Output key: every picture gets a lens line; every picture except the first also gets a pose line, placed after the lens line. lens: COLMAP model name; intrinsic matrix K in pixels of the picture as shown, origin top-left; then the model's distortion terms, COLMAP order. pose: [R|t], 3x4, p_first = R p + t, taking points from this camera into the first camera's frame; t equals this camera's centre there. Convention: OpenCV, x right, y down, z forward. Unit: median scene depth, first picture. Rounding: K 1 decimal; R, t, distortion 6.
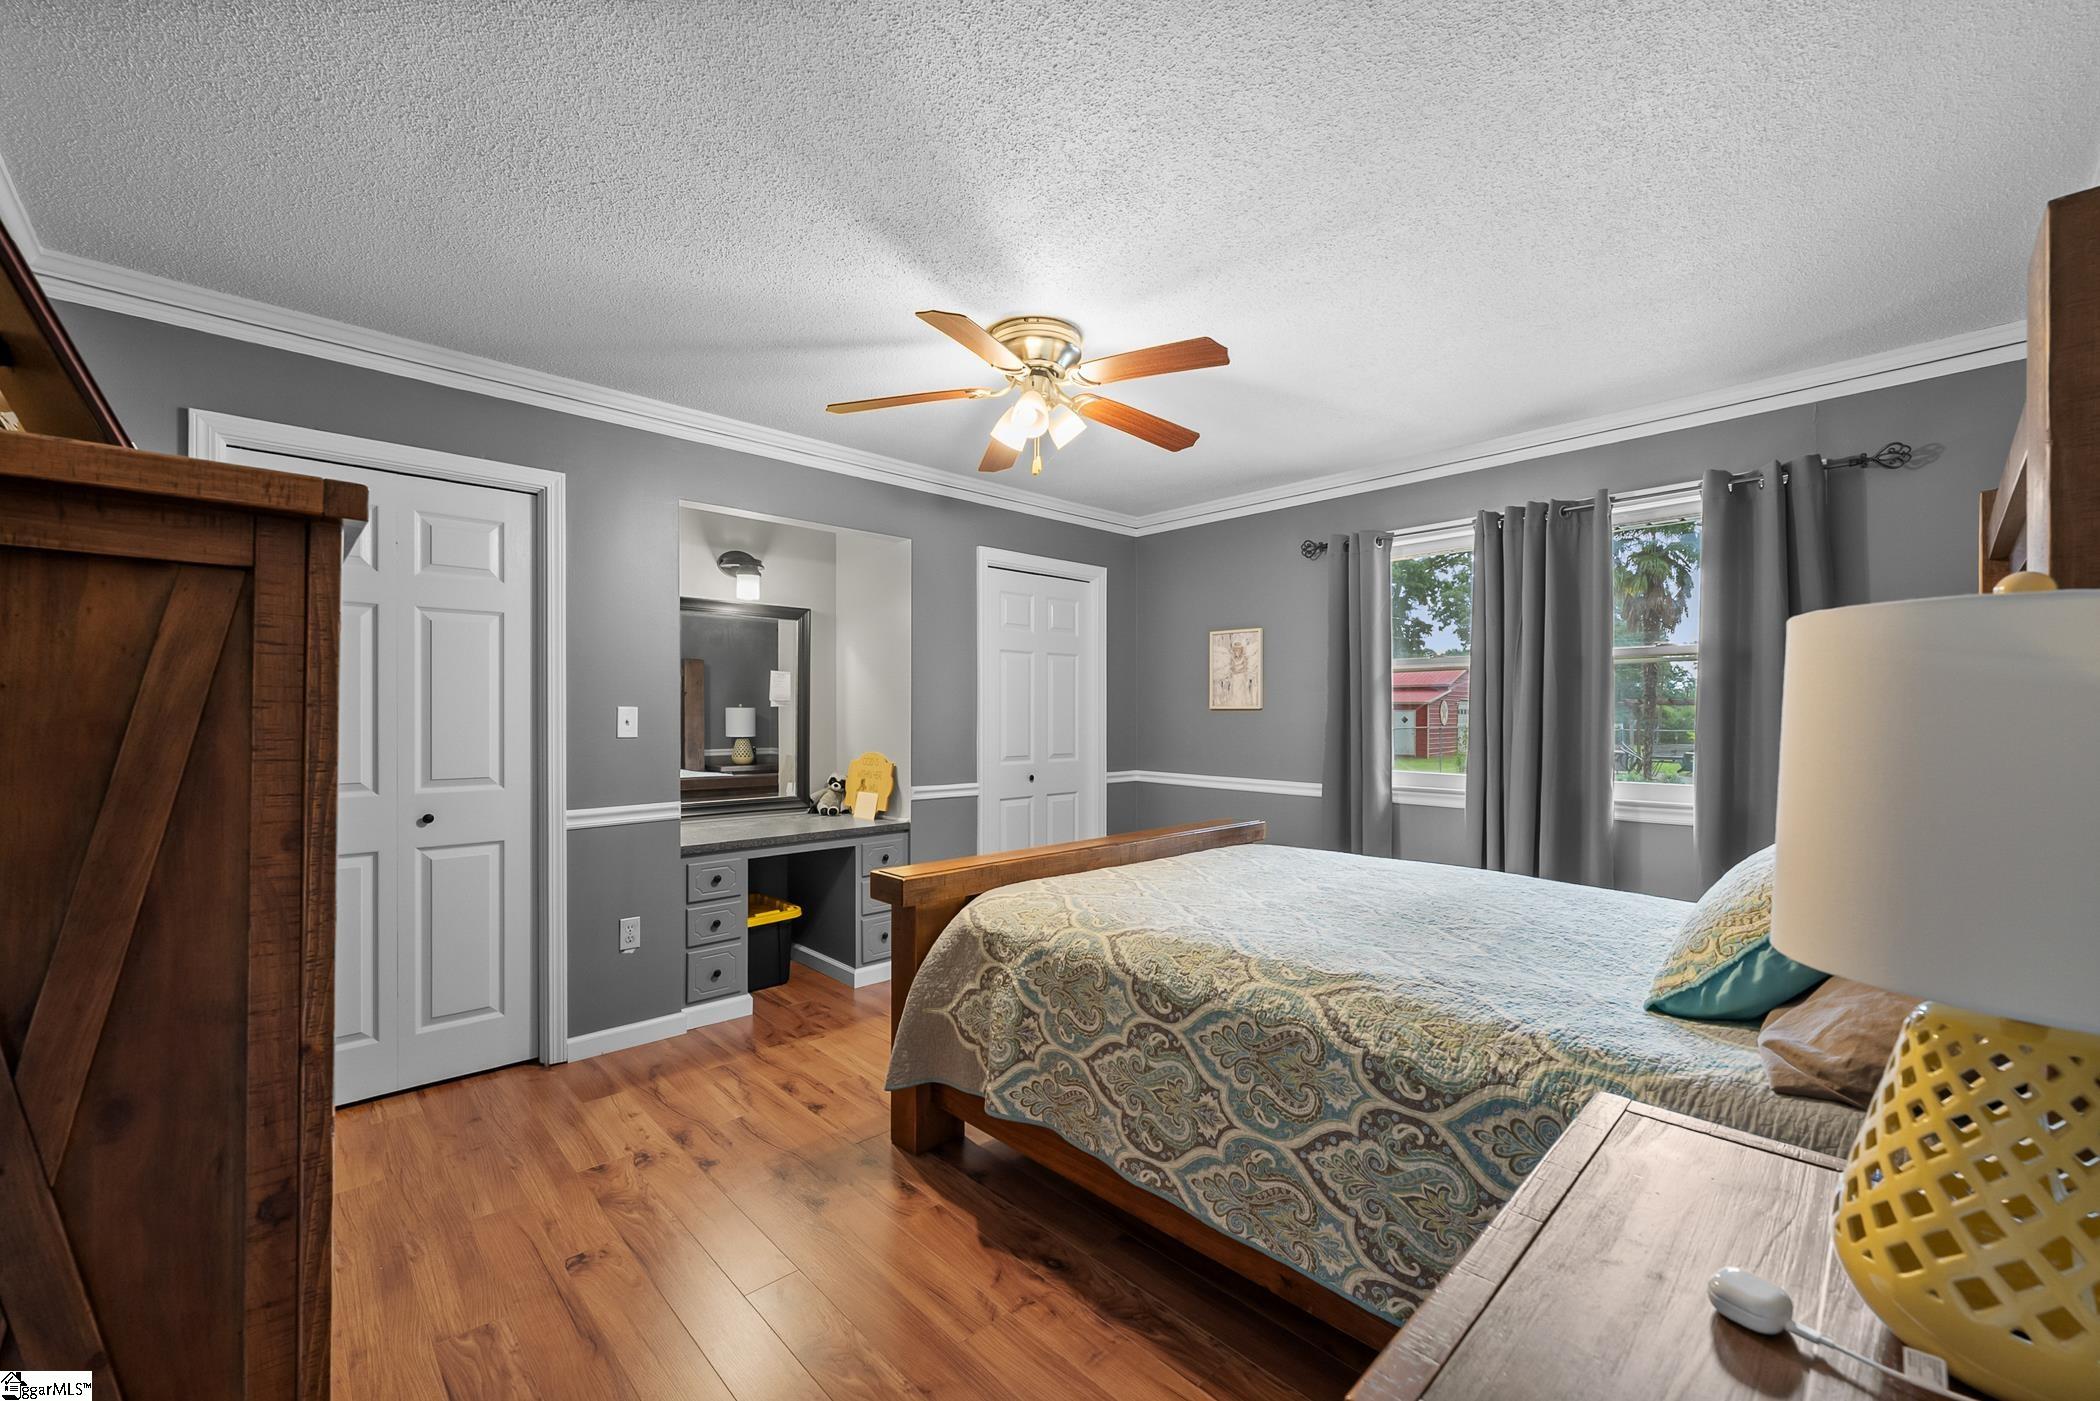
lens RADIAL K [[835.3, 0, 1050.0], [0, 835.3, 700.5], [0, 0, 1]] dist [-0.000915, -0.000504]
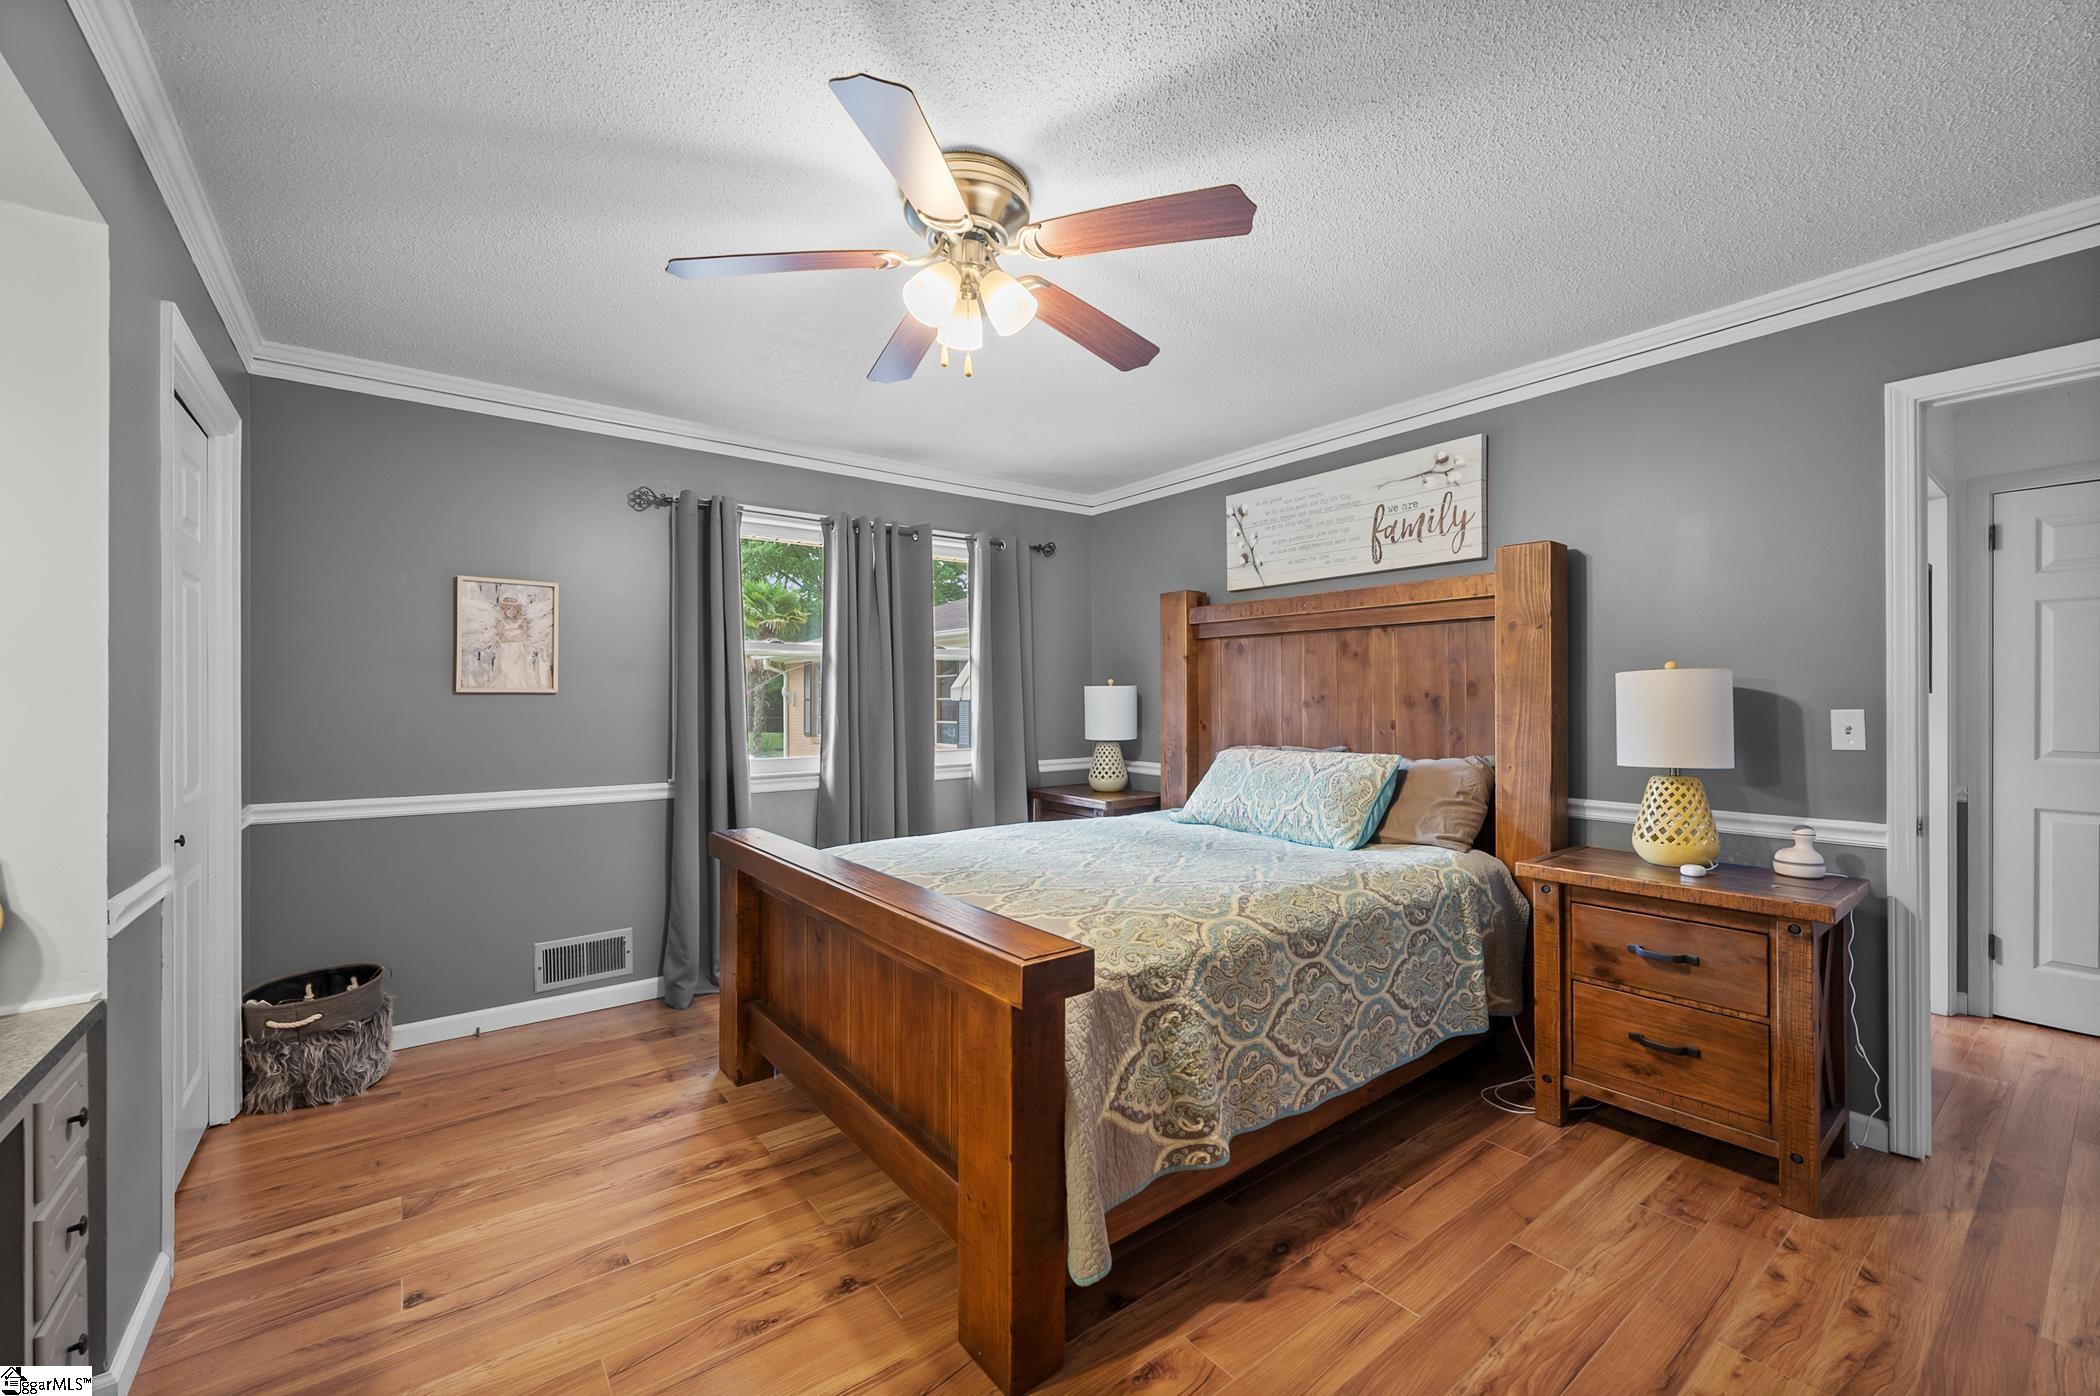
lens RADIAL K [[835.3, 0, 1050.0], [0, 835.3, 698.0], [0, 0, 1]] dist [-0.000915, -0.000504]
pose [[0.107671, 0.004125, 0.994178, -1.008277], [-0.013440, 0.999906, -0.002693, 0.023801], [-0.994096, -0.013072, 0.107716, 1.164235]]
